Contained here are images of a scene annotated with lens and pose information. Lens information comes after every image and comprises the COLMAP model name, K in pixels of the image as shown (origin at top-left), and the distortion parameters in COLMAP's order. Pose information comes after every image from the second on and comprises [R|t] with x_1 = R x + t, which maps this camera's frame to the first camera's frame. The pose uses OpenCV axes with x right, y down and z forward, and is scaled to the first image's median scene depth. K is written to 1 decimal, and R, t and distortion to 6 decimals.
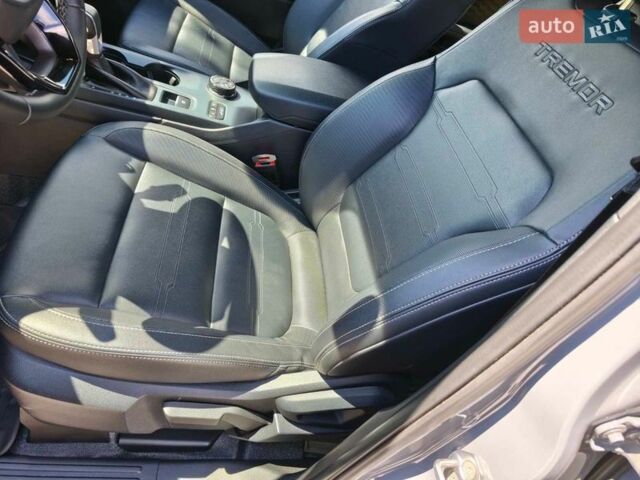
lens RADIAL K [[425.8, 0, 323.1], [0, 425.8, 237.9], [0, 0, 1]] dist [0.019044, -0.004386]
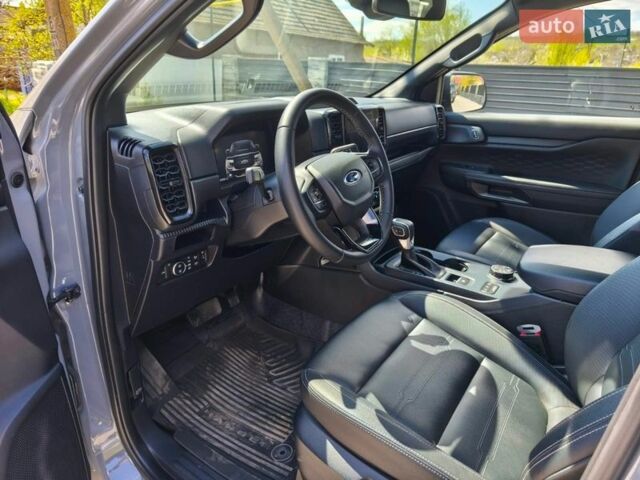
lens RADIAL K [[425.8, 0, 323.1], [0, 425.8, 237.9], [0, 0, 1]] dist [0.019044, -0.004386]
pose [[0.720006, -0.085927, -0.688628, 0.263689], [-0.277124, 0.874150, -0.398828, 0.197197], [0.636234, 0.477994, 0.605581, -0.100194]]
